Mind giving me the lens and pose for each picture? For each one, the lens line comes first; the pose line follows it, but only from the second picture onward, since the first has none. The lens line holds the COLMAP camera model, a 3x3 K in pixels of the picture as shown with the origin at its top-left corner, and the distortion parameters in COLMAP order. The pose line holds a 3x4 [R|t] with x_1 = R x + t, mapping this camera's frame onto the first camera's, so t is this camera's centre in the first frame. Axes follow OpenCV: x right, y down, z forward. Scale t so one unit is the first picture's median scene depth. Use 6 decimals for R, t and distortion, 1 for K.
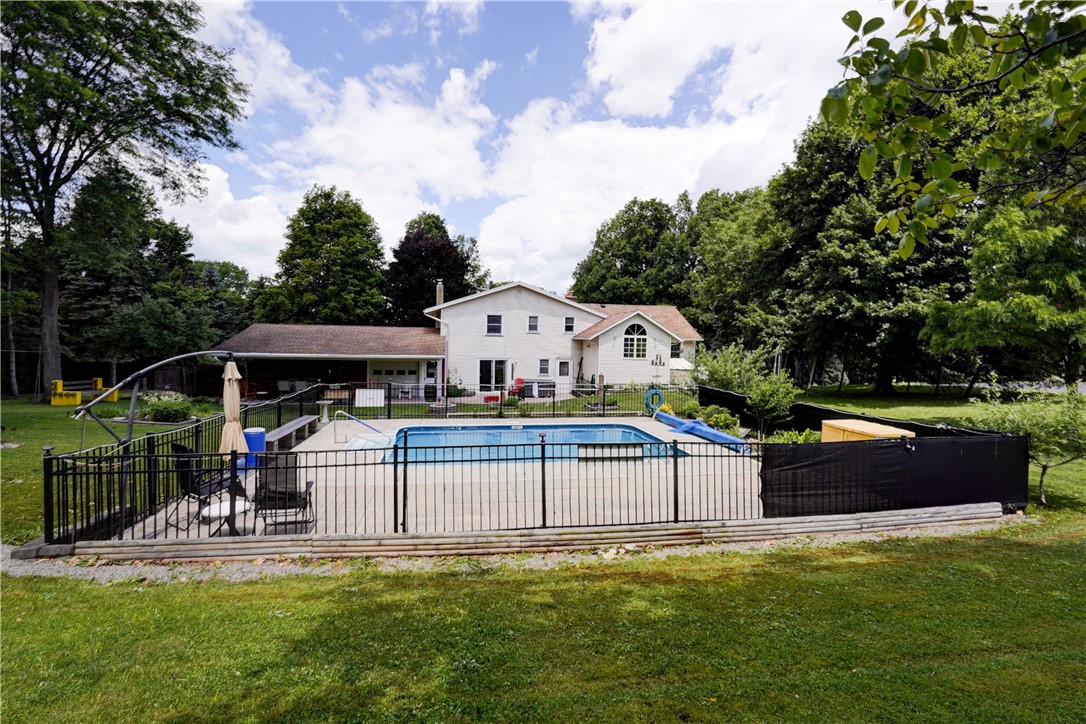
lens RADIAL K [[481.3, 0, 543.0], [0, 481.3, 362.0], [0, 0, 1]] dist [-0.001598, -0.000027]
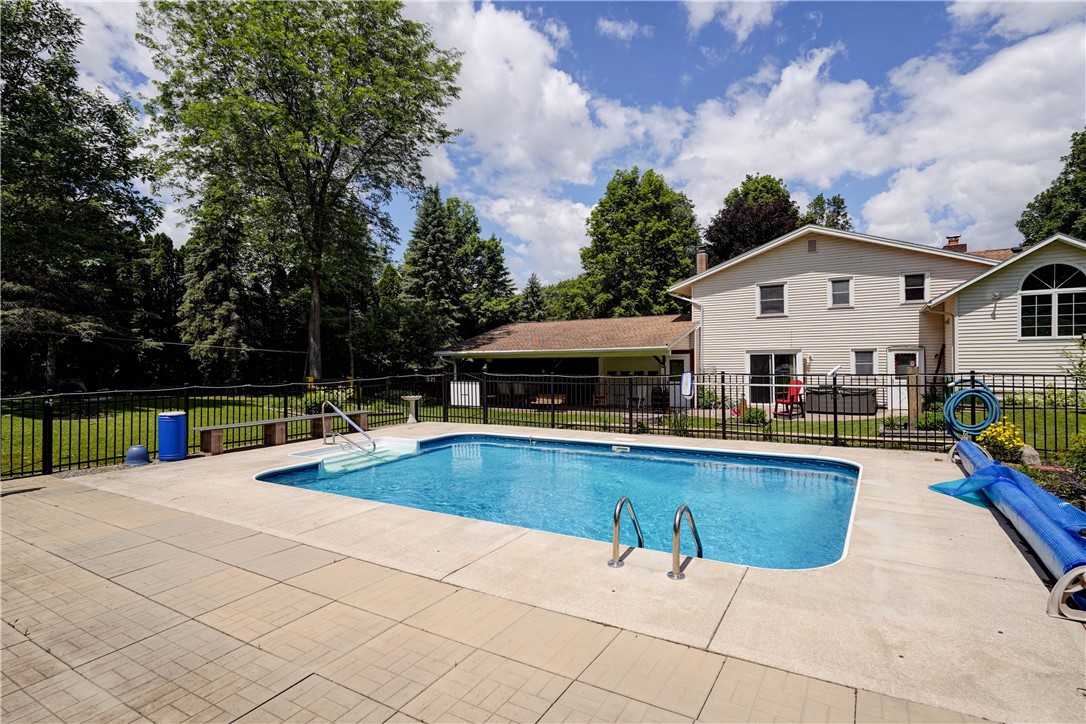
lens RADIAL K [[552.2, 0, 543.0], [0, 552.2, 362.0], [0, 0, 1]] dist [-0.014515, 0.000448]
pose [[0.746677, -0.024844, -0.664723, 0.157836], [0.002573, 0.999403, -0.034463, 0.030840], [0.665182, 0.024022, 0.746295, 0.247265]]
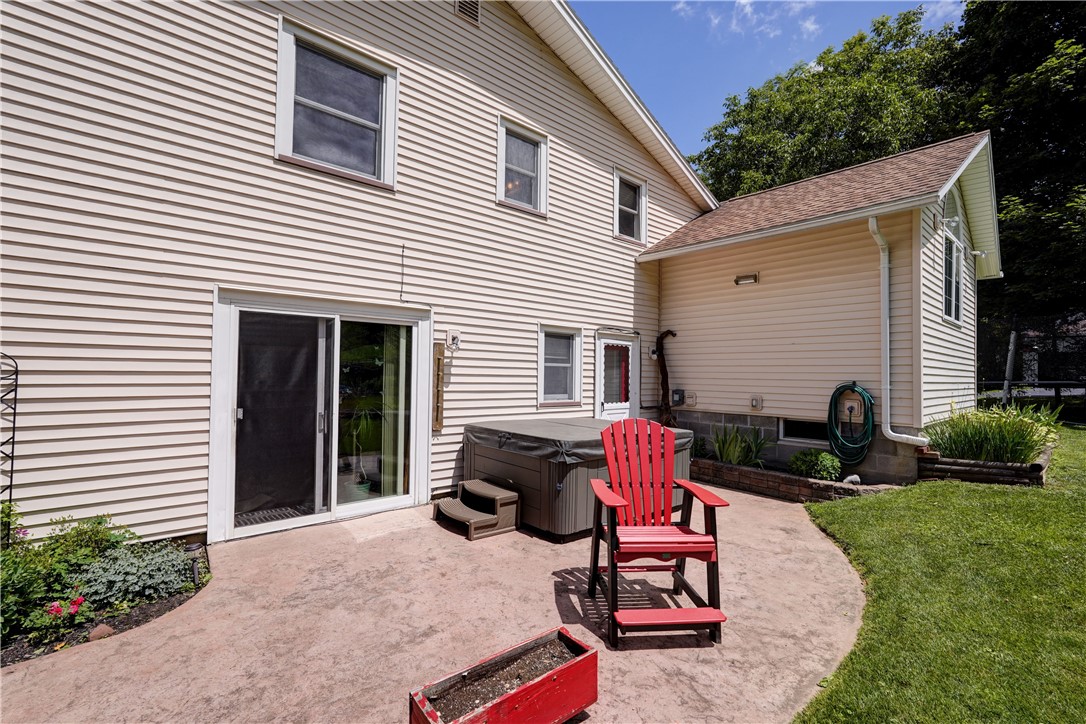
lens RADIAL K [[481.3, 0, 543.0], [0, 481.3, 362.0], [0, 0, 1]] dist [-0.001598, -0.000027]
pose [[0.853261, 0.006368, 0.521445, -0.128261], [0.027709, 0.997959, -0.057529, 0.022385], [-0.520747, 0.063536, 0.851343, 0.825022]]
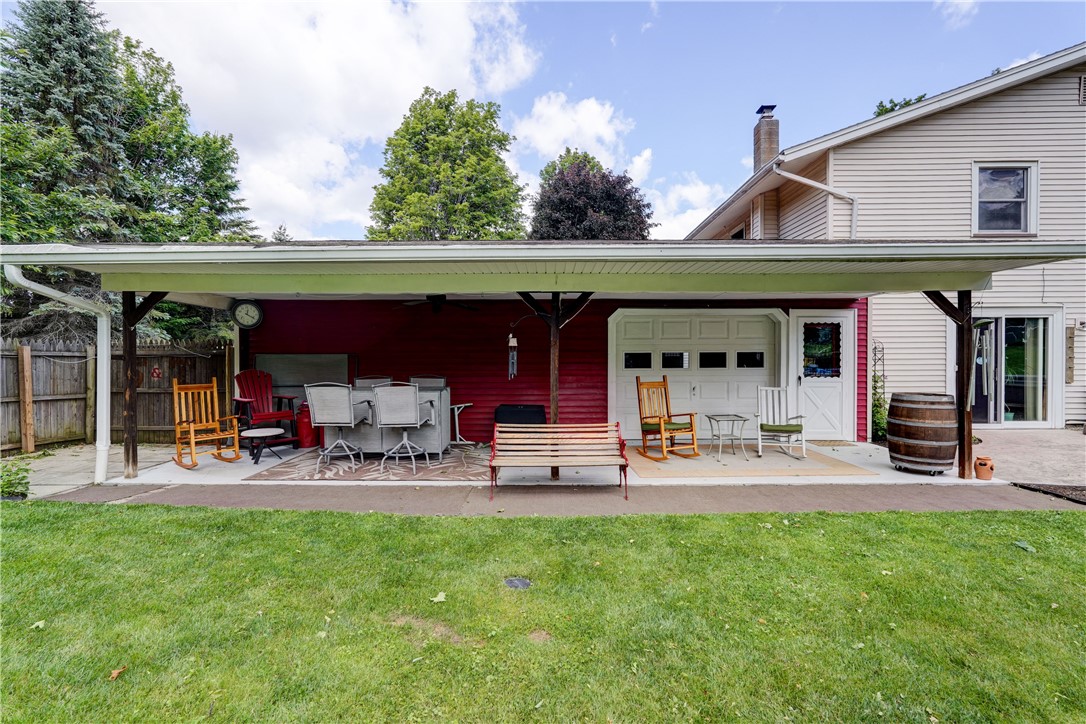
lens RADIAL K [[483.6, 0, 547.1], [0, 483.6, 365.2], [0, 0, 1]] dist [-0.001338, 0.000378]
pose [[0.983259, -0.019340, -0.181186, -0.327195], [0.012855, 0.999236, -0.036901, 0.033354], [0.181762, 0.033954, 0.982756, 0.657818]]
